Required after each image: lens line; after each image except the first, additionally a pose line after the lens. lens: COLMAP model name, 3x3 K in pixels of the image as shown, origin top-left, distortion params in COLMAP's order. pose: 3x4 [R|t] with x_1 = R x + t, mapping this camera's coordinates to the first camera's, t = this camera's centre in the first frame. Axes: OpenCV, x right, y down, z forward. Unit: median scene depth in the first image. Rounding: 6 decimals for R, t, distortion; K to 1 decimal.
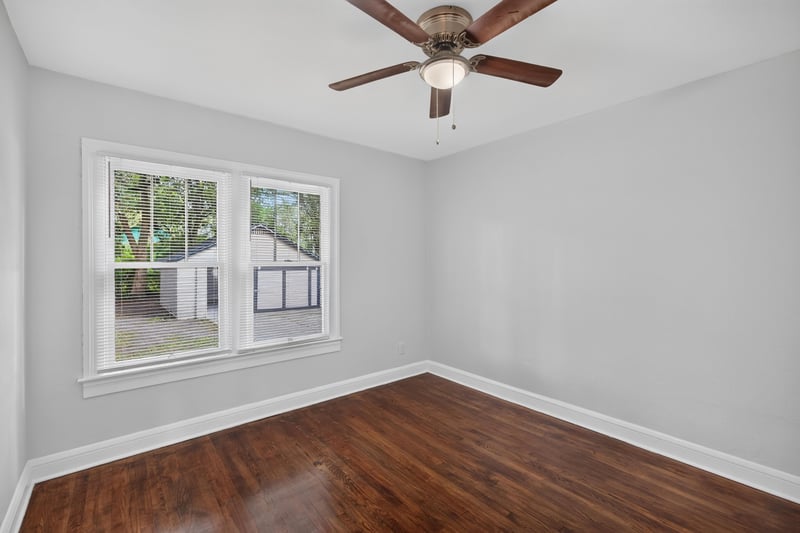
lens RADIAL K [[349.2, 0, 399.0], [0, 349.2, 267.8], [0, 0, 1]] dist [-0.001578, 0.000385]
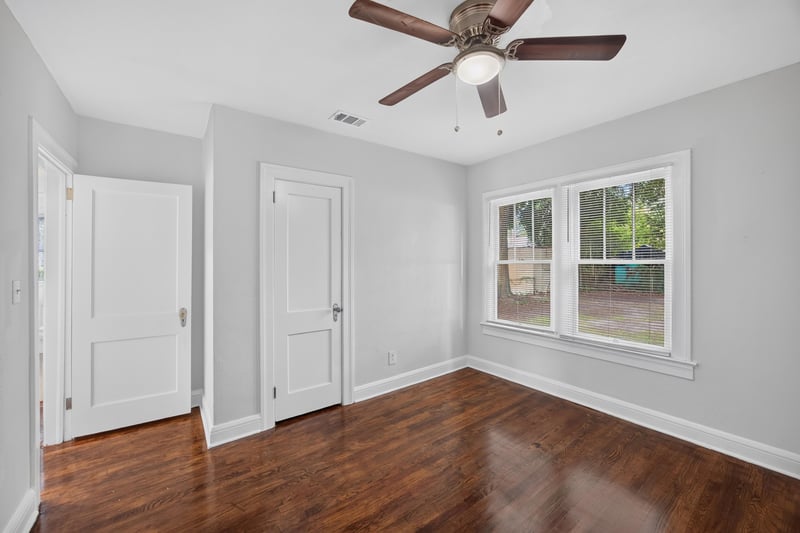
lens RADIAL K [[312.8, 0, 399.6], [0, 312.8, 263.6], [0, 0, 1]] dist [-0.027703, 0.009680]
pose [[-0.044543, 0.015361, -0.998889, 0.693369], [-0.011339, 0.999810, 0.015881, -0.017344], [0.998943, 0.012033, -0.044361, 0.563795]]
